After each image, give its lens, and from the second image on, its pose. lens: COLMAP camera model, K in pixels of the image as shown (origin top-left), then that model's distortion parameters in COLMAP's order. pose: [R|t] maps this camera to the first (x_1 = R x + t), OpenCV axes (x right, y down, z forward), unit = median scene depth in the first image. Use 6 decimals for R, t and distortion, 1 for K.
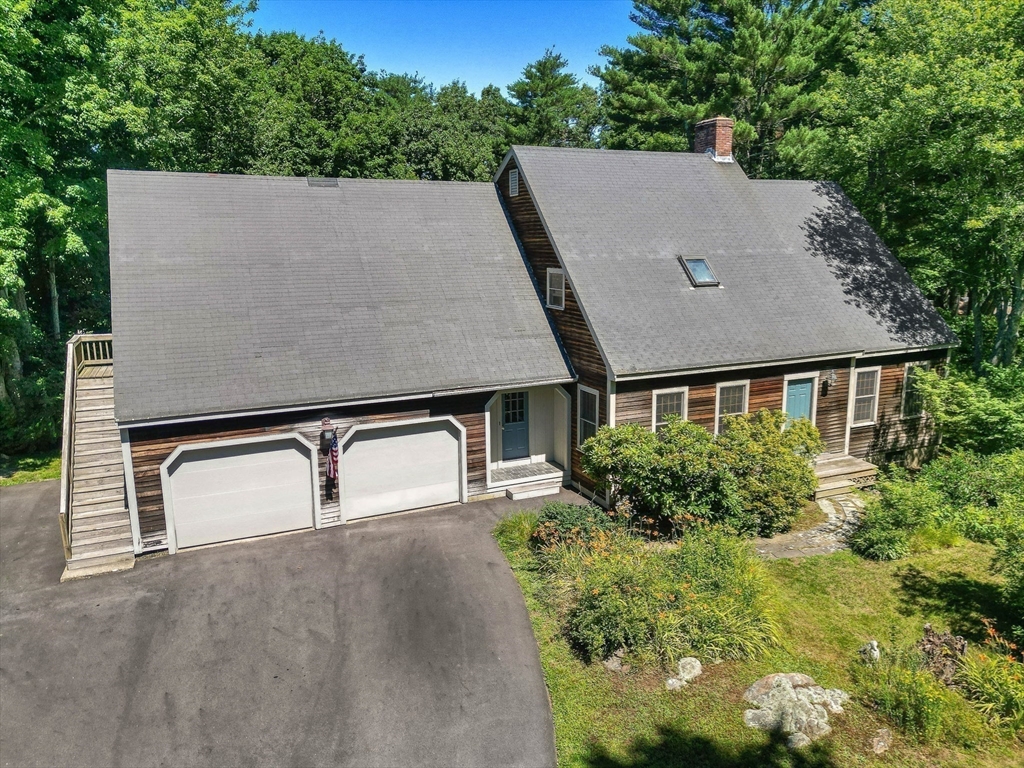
lens RADIAL K [[710.9, 0, 512.0], [0, 710.9, 384.0], [0, 0, 1]] dist [0.094164, -0.092540]
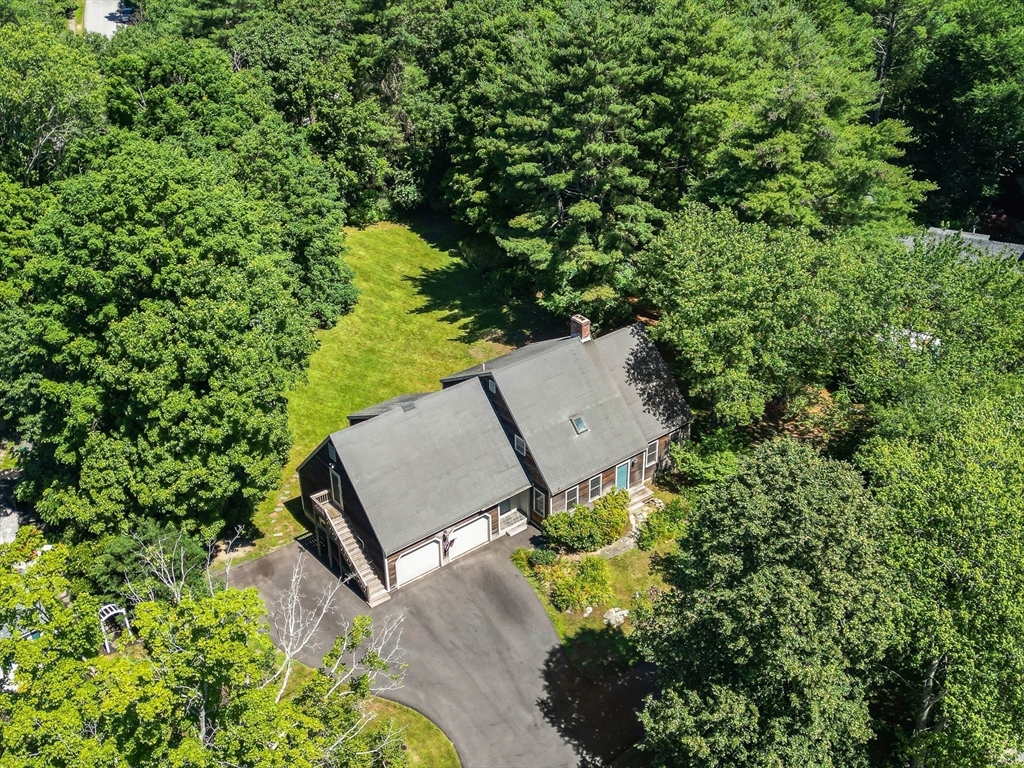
lens RADIAL K [[991.1, 0, 512.0], [0, 991.1, 384.0], [0, 0, 1]] dist [0.132887, -0.000197]
pose [[0.970687, -0.124991, 0.205288, -0.571959], [0.054961, 0.946941, 0.316675, -1.285935], [-0.233977, -0.296109, 0.926053, -1.809085]]
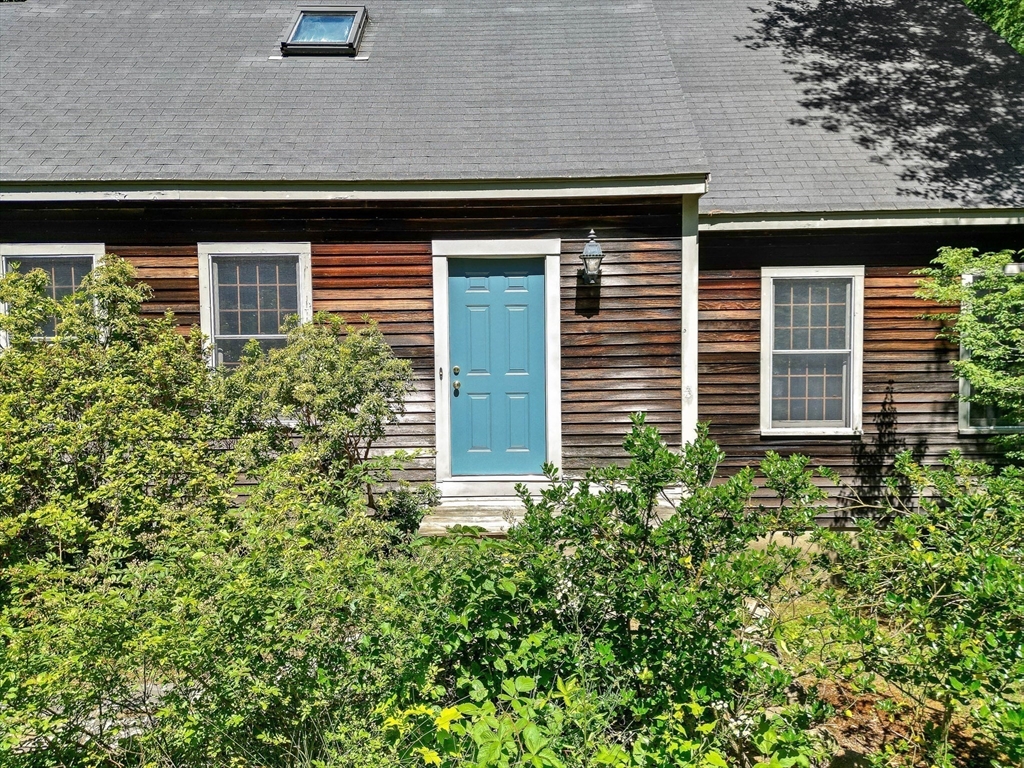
lens RADIAL K [[710.9, 0, 512.0], [0, 710.9, 384.0], [0, 0, 1]] dist [0.094164, -0.092540]
pose [[0.913583, 0.023149, -0.405993, 0.548592], [-0.079546, 0.989264, -0.122592, 0.097019], [0.398797, 0.144293, 0.905616, 0.687060]]
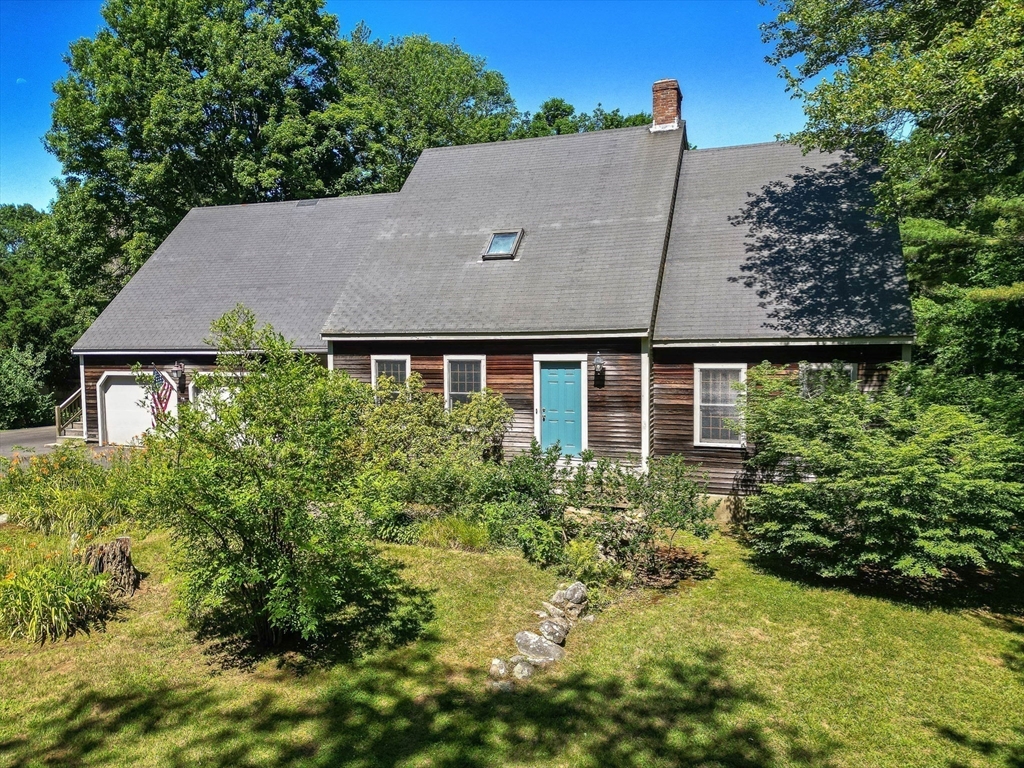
lens RADIAL K [[710.9, 0, 512.0], [0, 710.9, 384.0], [0, 0, 1]] dist [0.094164, -0.092540]
pose [[0.722157, 0.045164, -0.690254, 0.910560], [-0.136143, 0.987629, -0.077814, 0.087640], [0.678200, 0.150167, 0.719371, 0.385141]]
